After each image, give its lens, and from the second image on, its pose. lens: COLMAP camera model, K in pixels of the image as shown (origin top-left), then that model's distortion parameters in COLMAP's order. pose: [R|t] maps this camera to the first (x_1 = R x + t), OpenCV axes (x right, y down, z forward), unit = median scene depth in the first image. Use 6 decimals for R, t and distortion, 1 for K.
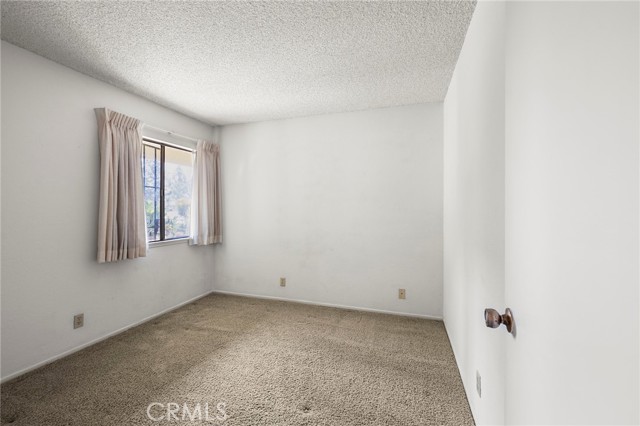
lens RADIAL K [[269.9, 0, 321.5], [0, 269.9, 210.6], [0, 0, 1]] dist [-0.002313, -0.000198]
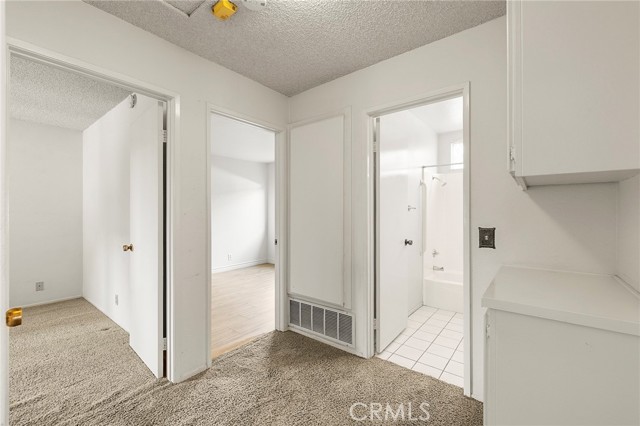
lens RADIAL K [[269.9, 0, 321.5], [0, 269.9, 210.6], [0, 0, 1]] dist [-0.002313, -0.000198]
pose [[0.349244, 0.006880, 0.937007, -0.536090], [0.004030, 0.999953, -0.008844, -0.000588], [-0.937023, 0.006865, 0.349200, -0.791264]]
